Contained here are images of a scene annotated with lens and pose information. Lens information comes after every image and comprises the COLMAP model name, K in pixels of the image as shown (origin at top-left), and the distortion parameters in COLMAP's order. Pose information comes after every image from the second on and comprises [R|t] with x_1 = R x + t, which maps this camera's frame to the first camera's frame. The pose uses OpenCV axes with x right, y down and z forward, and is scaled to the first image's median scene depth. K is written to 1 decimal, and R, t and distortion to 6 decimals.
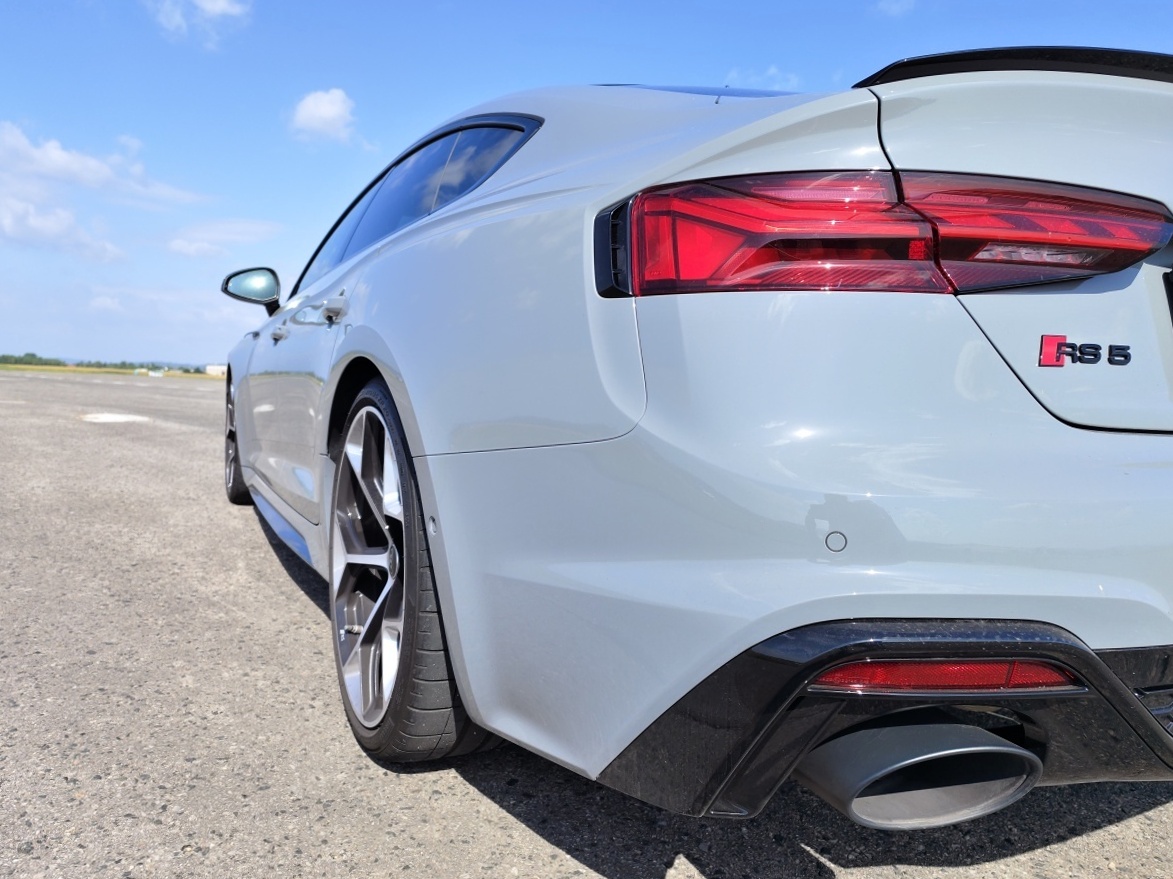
lens RADIAL K [[827.4, 0, 574.2], [0, 827.4, 428.0], [0, 0, 1]] dist [0.028425, -0.030965]
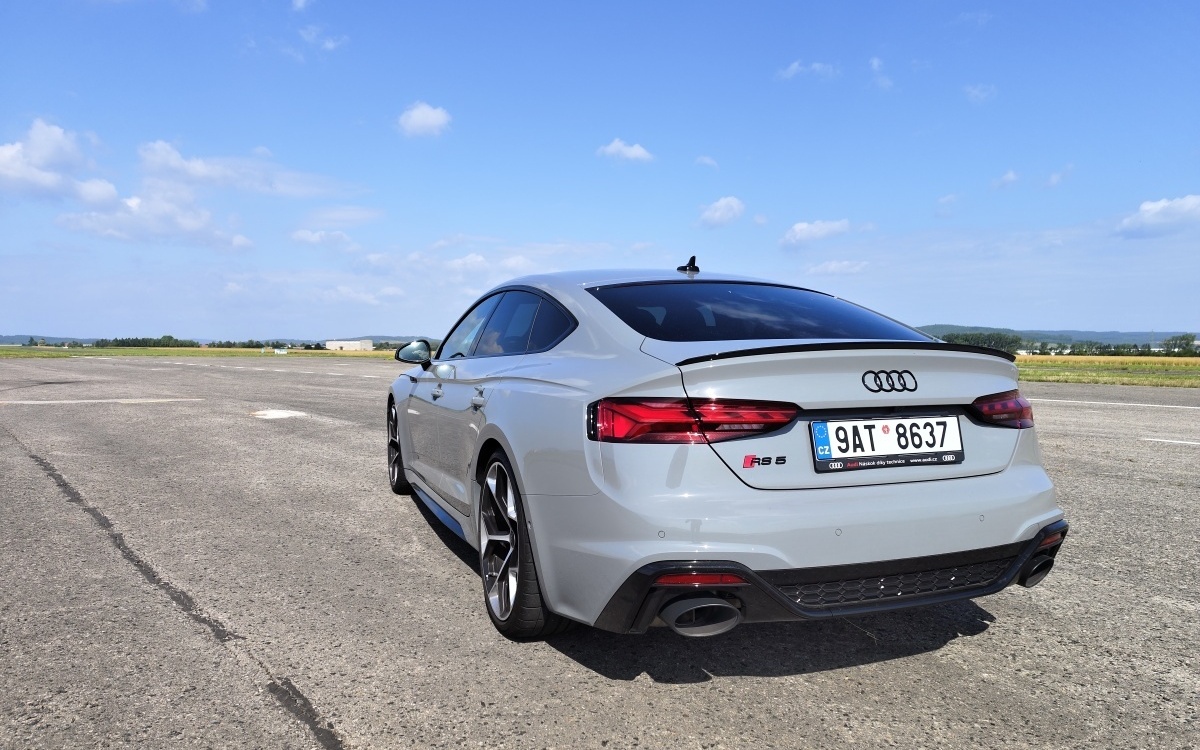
lens RADIAL K [[822.4, 0, 595.8], [0, 822.4, 357.2], [0, 0, 1]] dist [0.020033, -0.018337]
pose [[0.994322, -0.036767, -0.099865, 0.216084], [0.032702, 0.998581, -0.042040, -0.206122], [0.101269, 0.038536, 0.994113, -1.070668]]
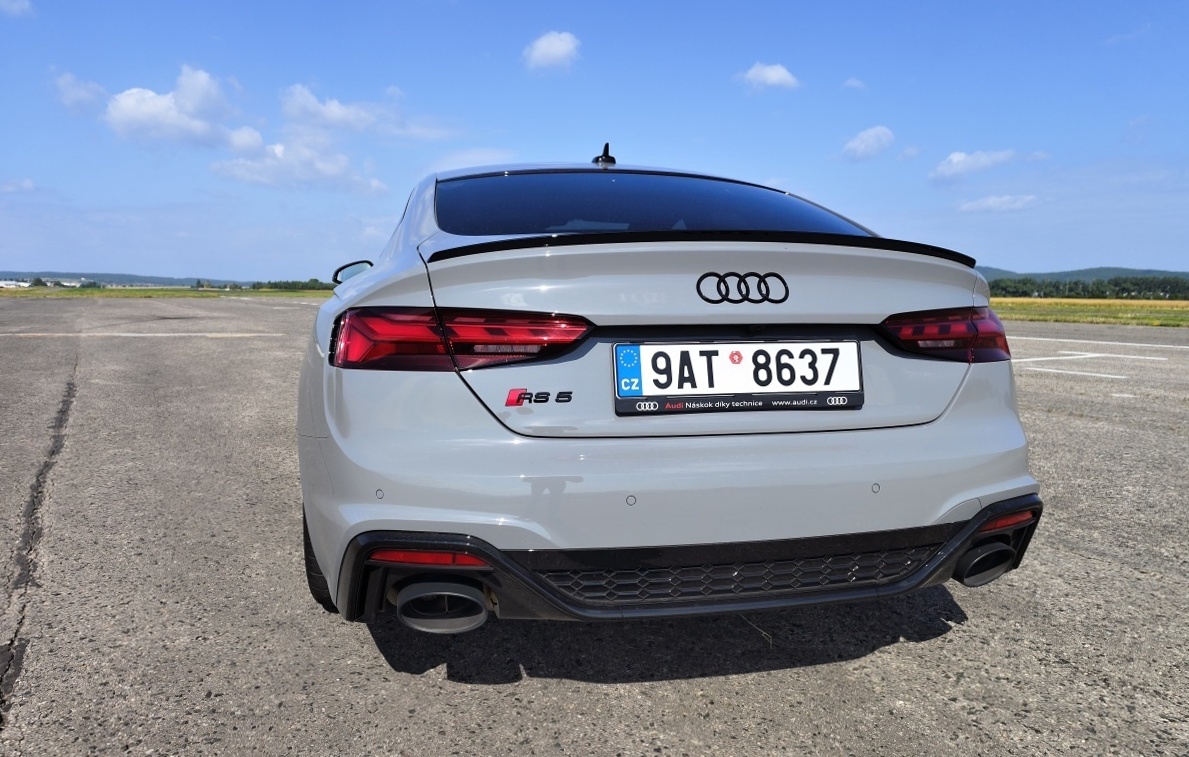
lens RADIAL K [[828.1, 0, 593.0], [0, 828.1, 367.0], [0, 0, 1]] dist [0.024084, -0.016347]
pose [[0.967098, -0.009332, -0.254234, 0.756137], [0.018475, 0.999265, 0.033600, -0.137185], [0.253733, -0.037191, 0.966559, -0.499972]]
